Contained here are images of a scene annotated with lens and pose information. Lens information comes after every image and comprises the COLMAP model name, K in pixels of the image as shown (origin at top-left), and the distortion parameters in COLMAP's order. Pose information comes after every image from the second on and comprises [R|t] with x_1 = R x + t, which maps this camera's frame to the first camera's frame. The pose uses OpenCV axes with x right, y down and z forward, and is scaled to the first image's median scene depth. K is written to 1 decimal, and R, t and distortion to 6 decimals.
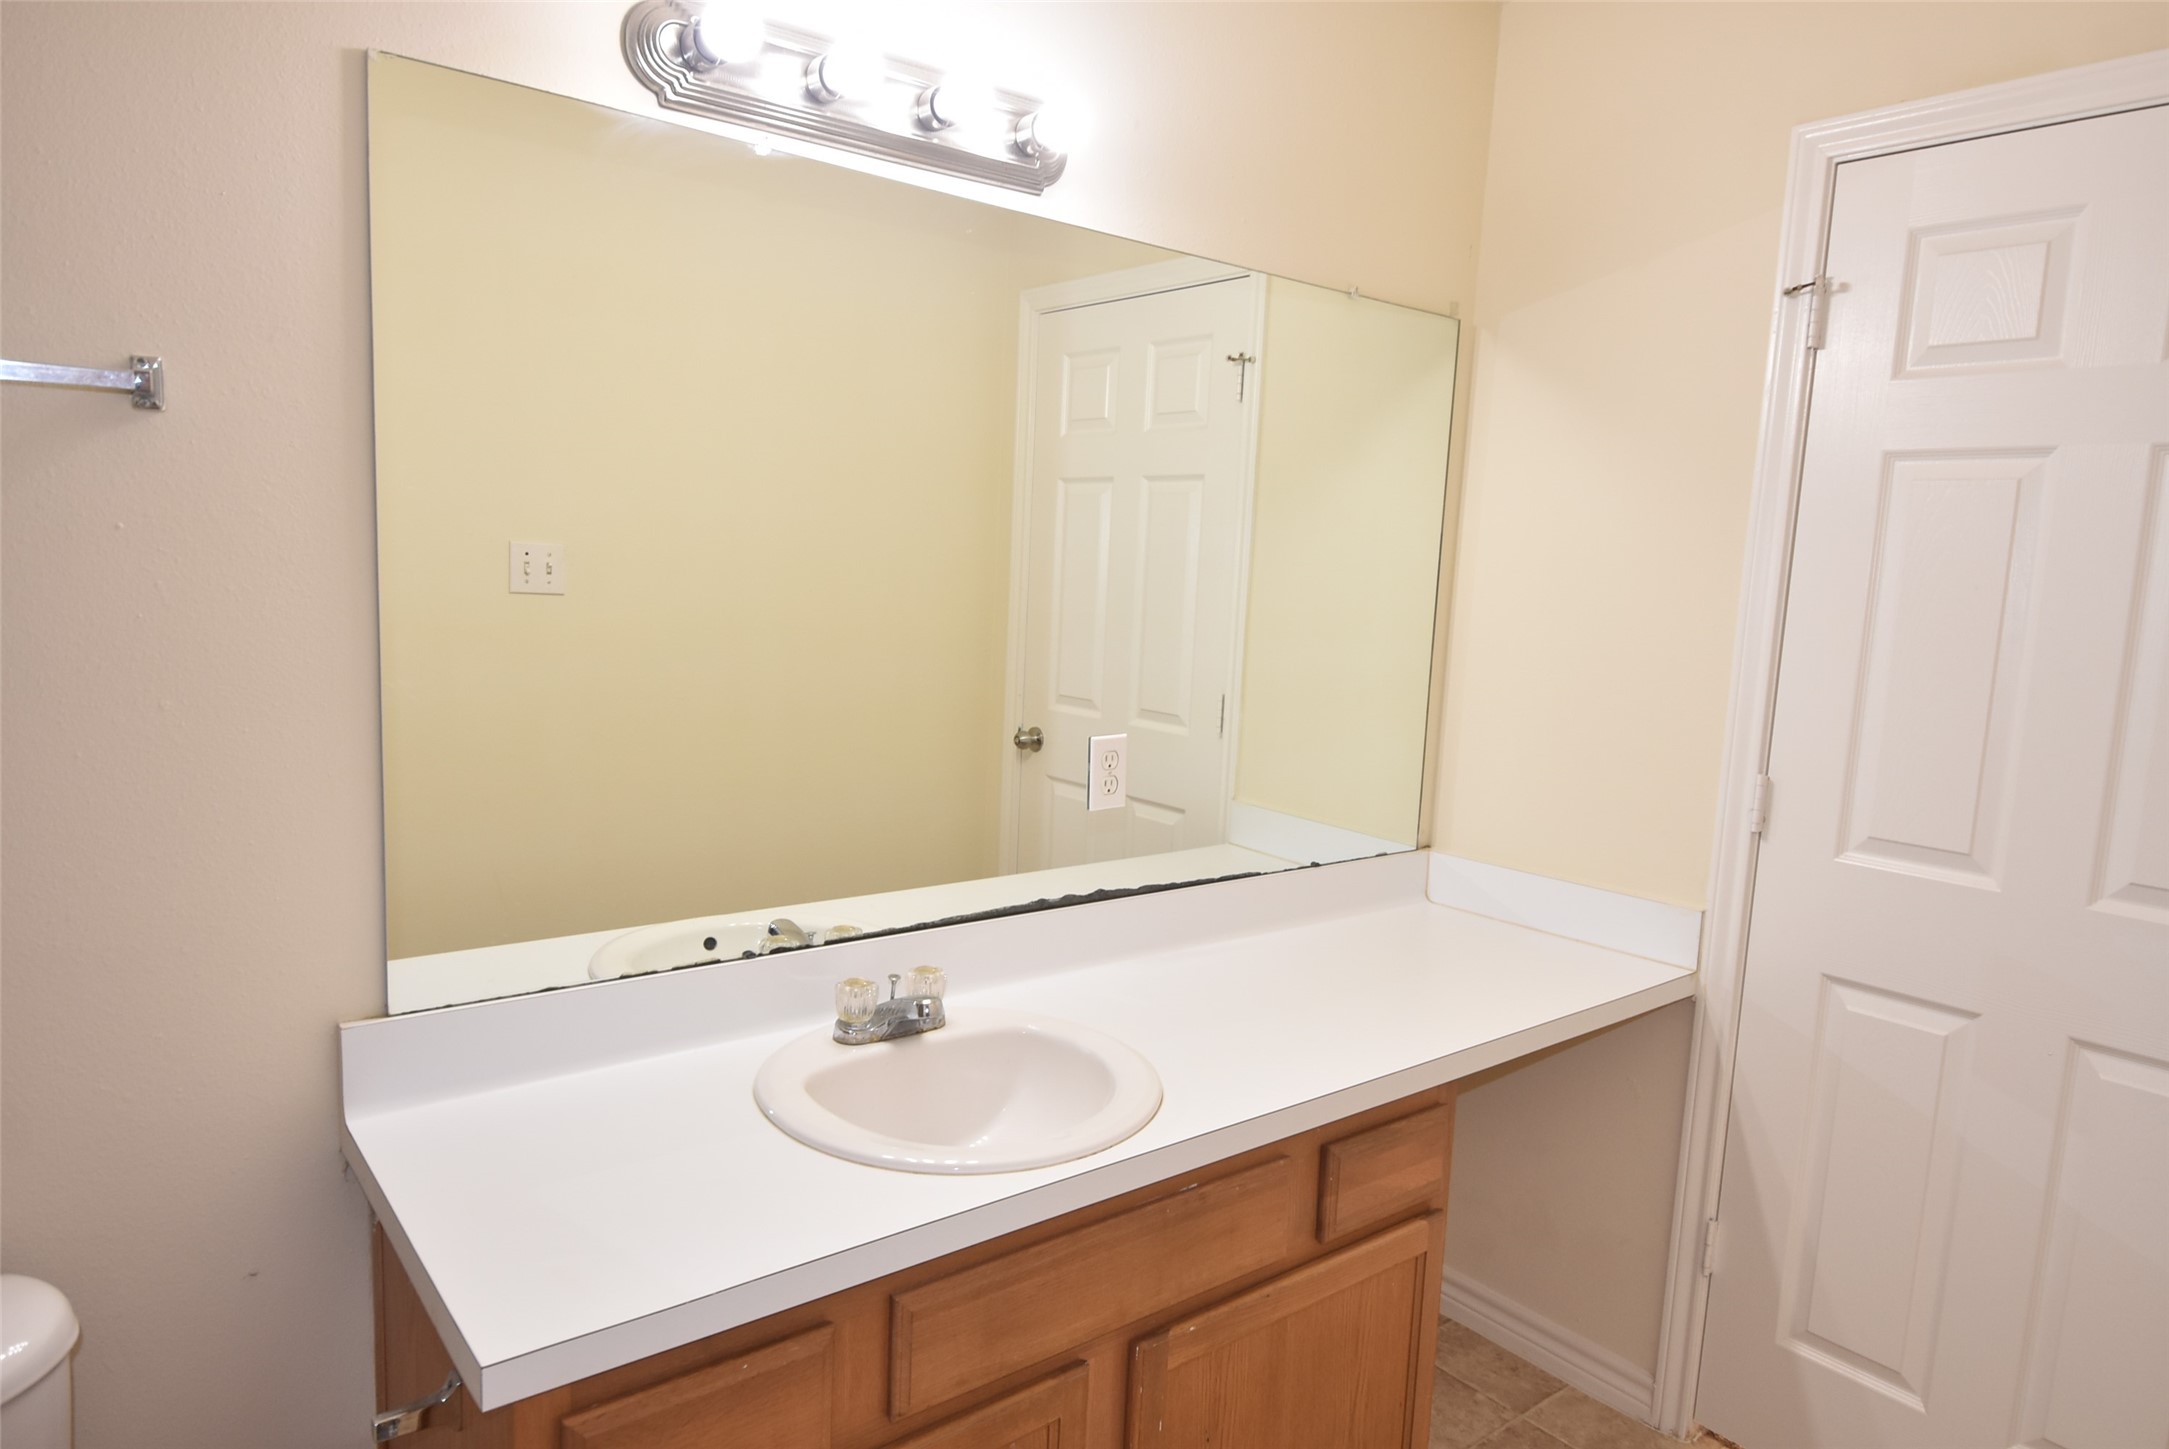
lens RADIAL K [[1339.4, 0, 1081.6], [0, 1339.4, 720.6], [0, 0, 1]] dist [-0.017292, -0.009512]
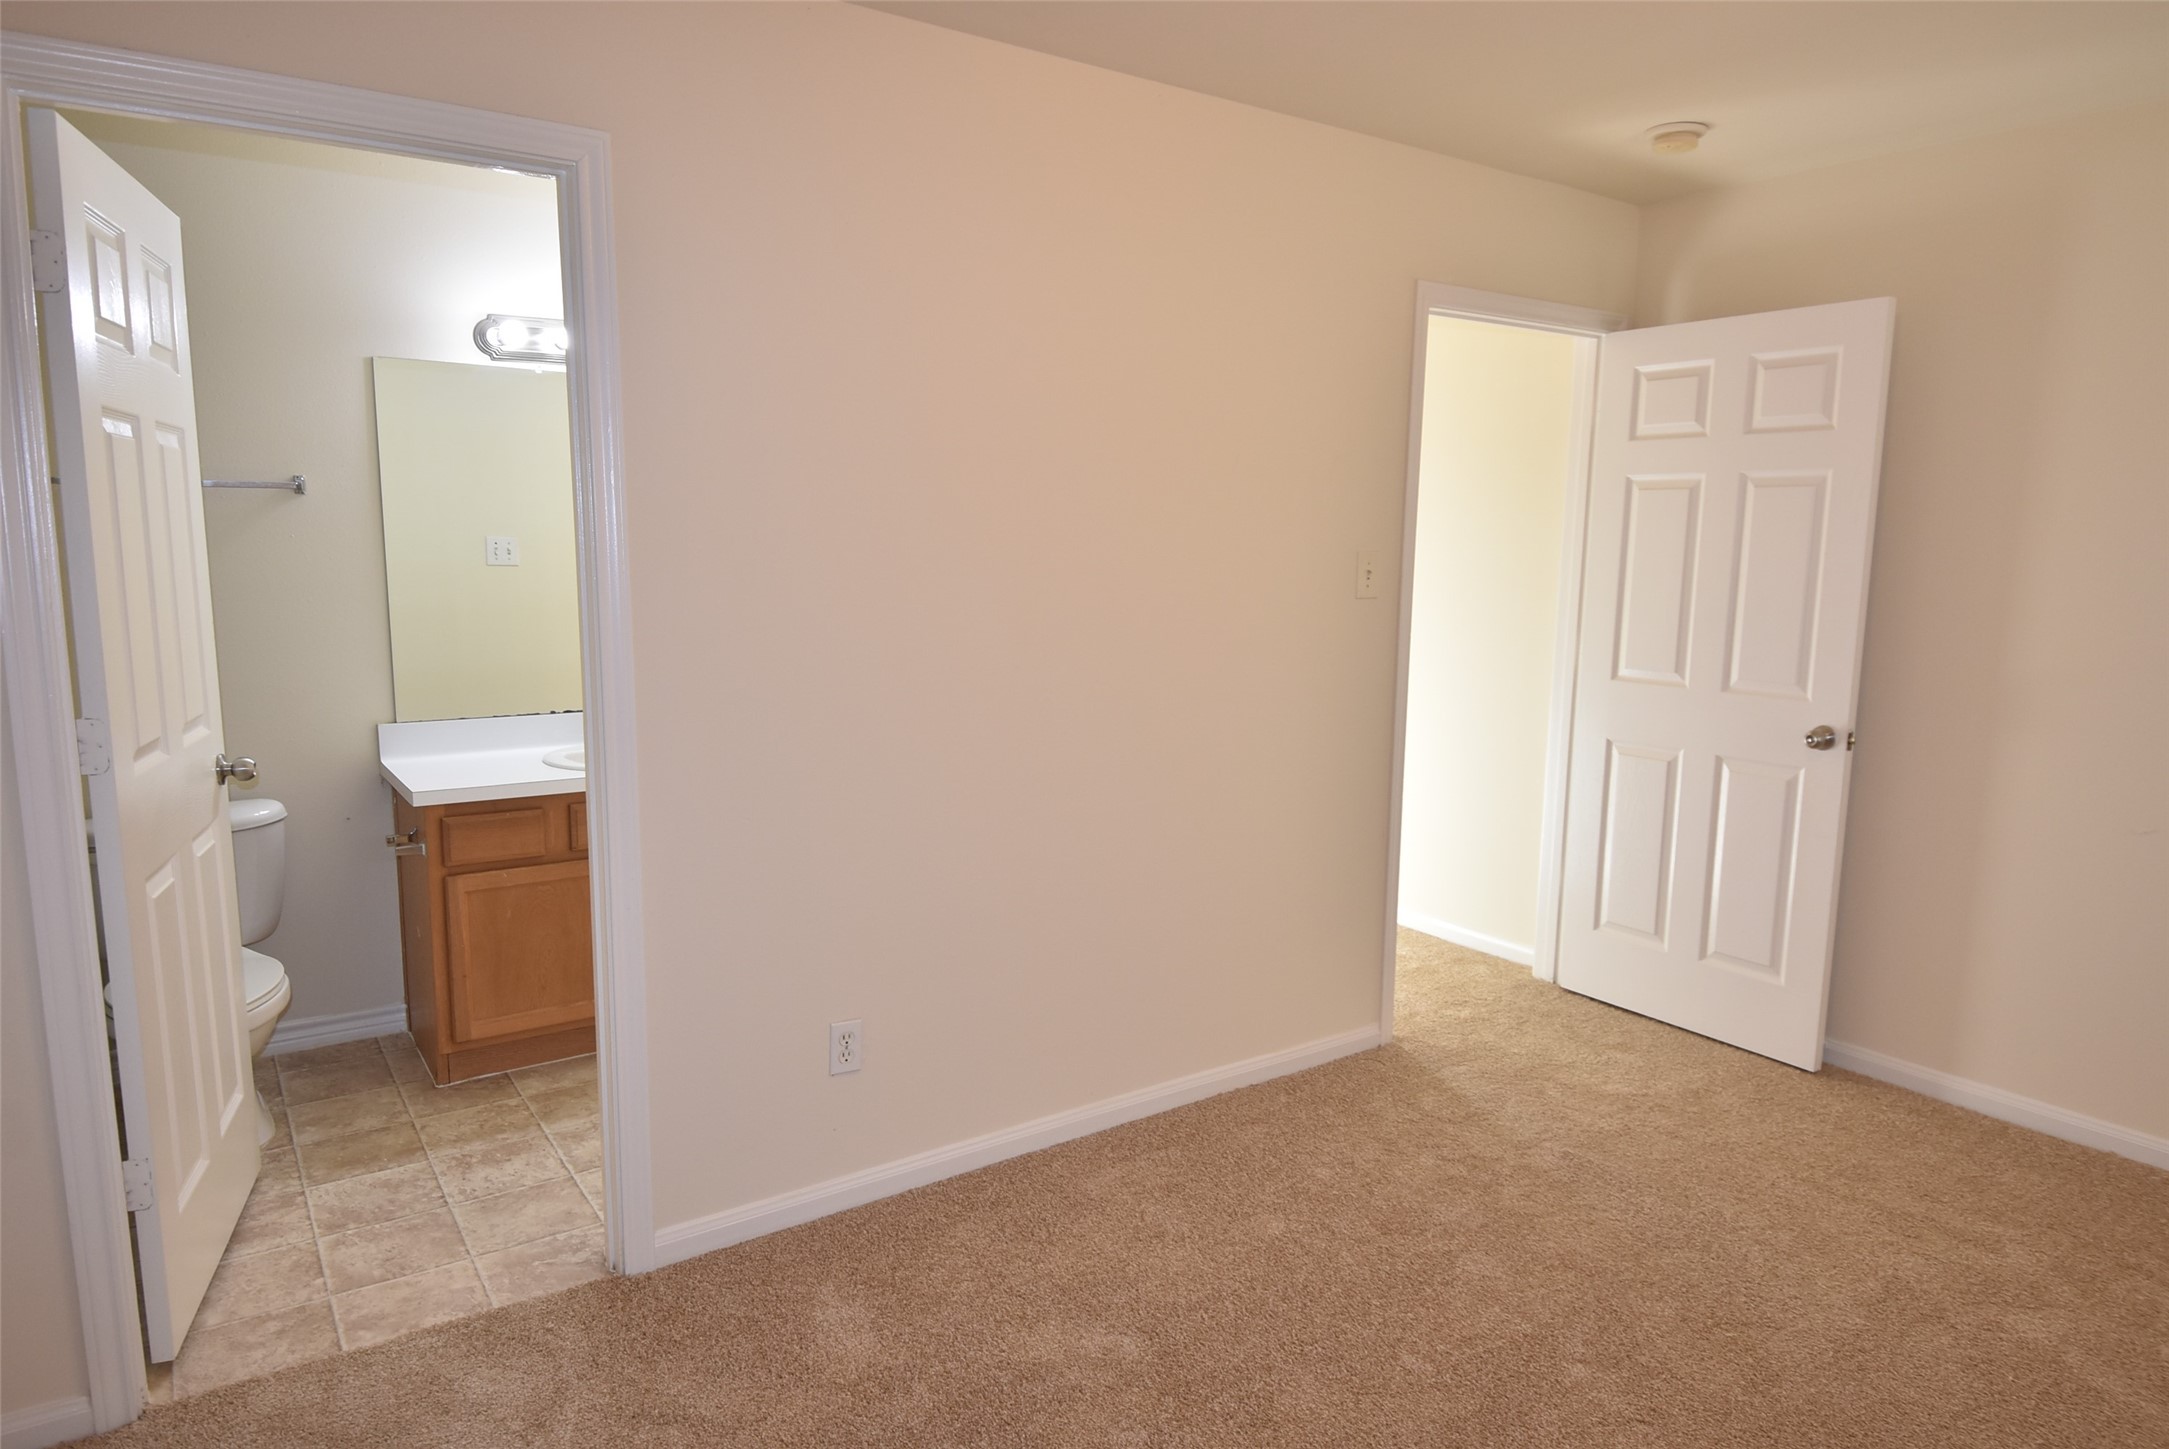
lens RADIAL K [[1339.4, 0, 1091.9], [0, 1339.4, 729.6], [0, 0, 1]] dist [-0.017292, -0.009512]
pose [[0.998121, -0.022321, -0.057057, 0.995851], [0.023781, 0.999403, 0.025054, 0.204923], [0.056464, -0.026364, 0.998056, -1.540693]]
